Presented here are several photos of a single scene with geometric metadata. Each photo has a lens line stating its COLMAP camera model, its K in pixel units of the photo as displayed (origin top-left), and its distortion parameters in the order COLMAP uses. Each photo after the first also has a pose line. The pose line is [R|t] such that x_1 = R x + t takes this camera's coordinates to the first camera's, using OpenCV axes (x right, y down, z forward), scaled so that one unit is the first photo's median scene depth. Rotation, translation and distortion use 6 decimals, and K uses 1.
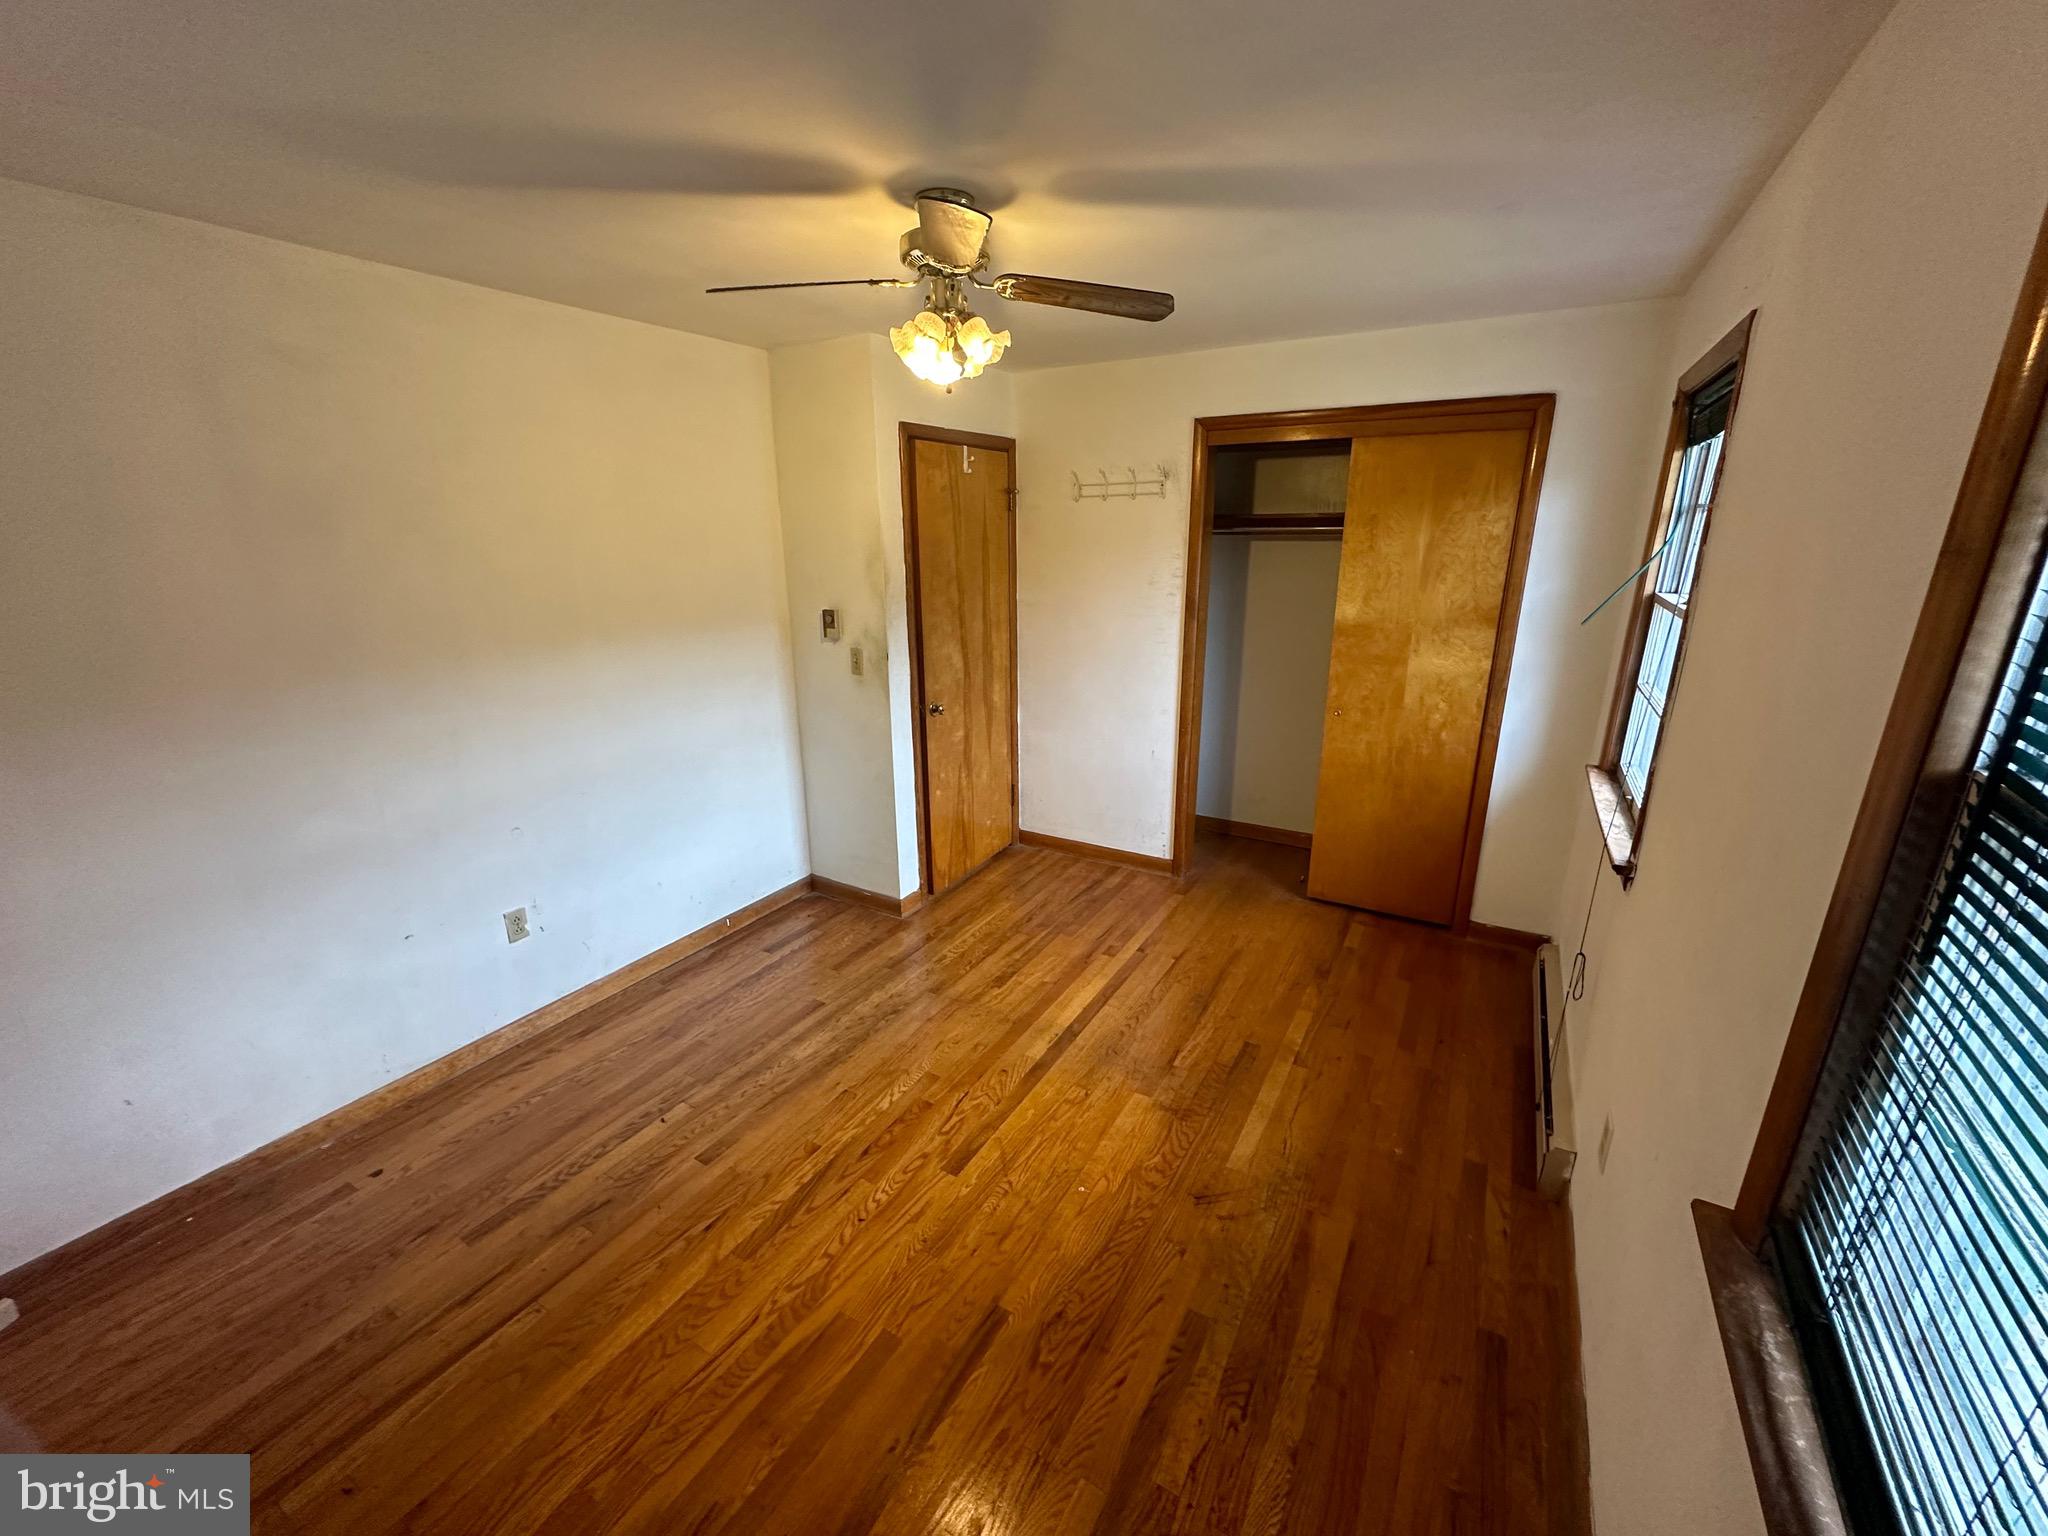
lens RADIAL K [[812.7, 0, 1030.9], [0, 812.7, 768.4], [0, 0, 1]] dist [-0.002445, 0.000360]
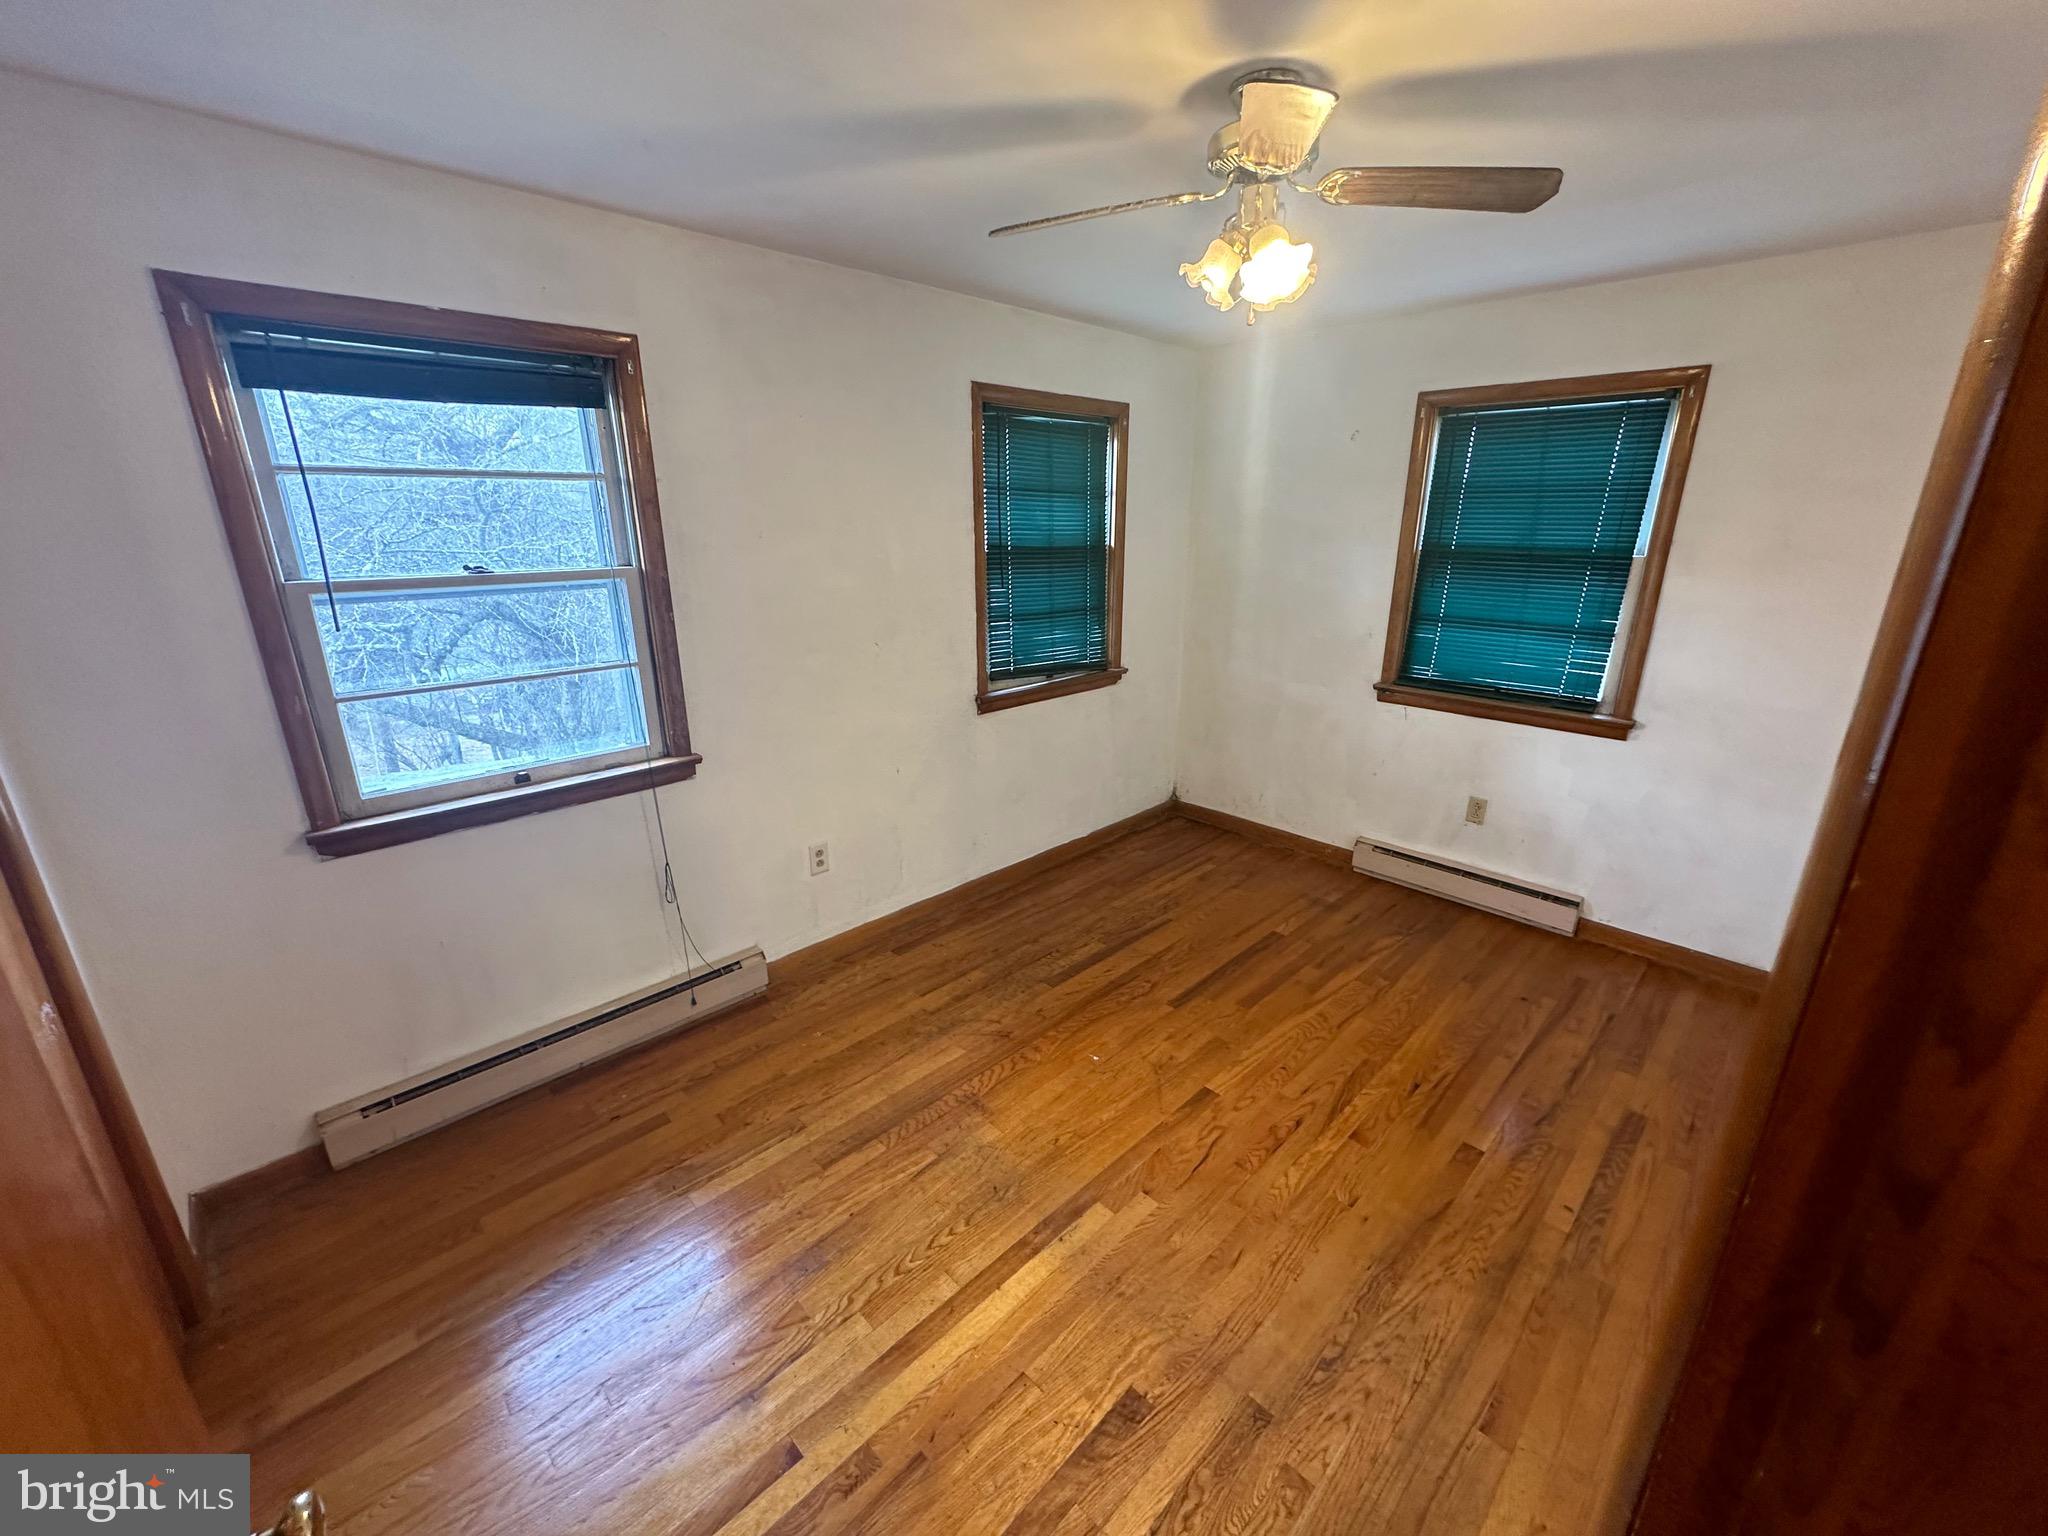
lens RADIAL K [[812.7, 0, 1032.2], [0, 812.7, 767.5], [0, 0, 1]] dist [-0.002445, 0.000360]
pose [[-0.967061, -0.075655, 0.243044, -0.097588], [0.074822, 0.828144, 0.555499, -0.467318], [-0.243301, 0.555386, -0.795205, 1.637901]]
